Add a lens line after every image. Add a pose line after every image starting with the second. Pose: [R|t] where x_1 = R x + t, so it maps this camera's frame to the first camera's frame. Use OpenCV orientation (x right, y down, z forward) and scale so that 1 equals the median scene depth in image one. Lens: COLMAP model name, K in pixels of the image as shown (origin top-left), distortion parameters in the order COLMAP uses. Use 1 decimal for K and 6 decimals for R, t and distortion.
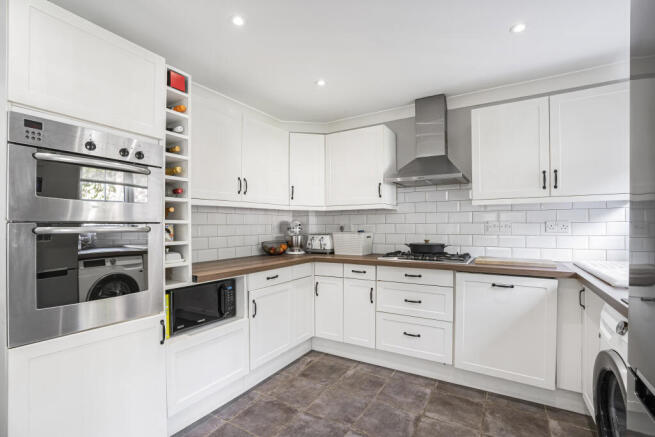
lens RADIAL K [[302.0, 0, 325.6], [0, 302.0, 230.0], [0, 0, 1]] dist [-0.041159, 0.000335]
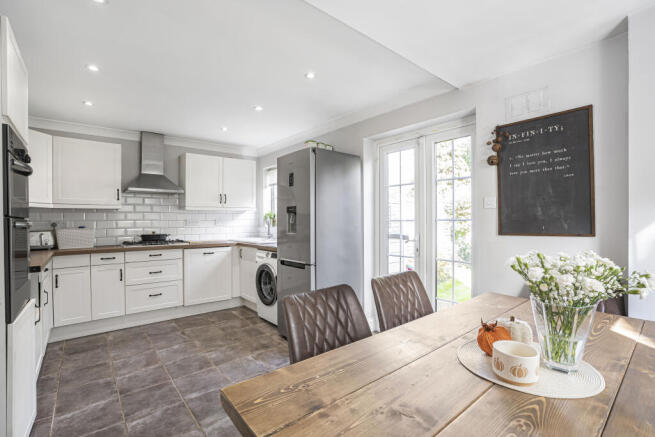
lens RADIAL K [[302.0, 0, 325.6], [0, 302.0, 230.0], [0, 0, 1]] dist [-0.041159, 0.000335]
pose [[0.324089, -0.023429, 0.945736, -0.772233], [0.017793, 0.999667, 0.018668, 0.012933], [-0.945859, 0.010777, 0.324398, -0.265647]]
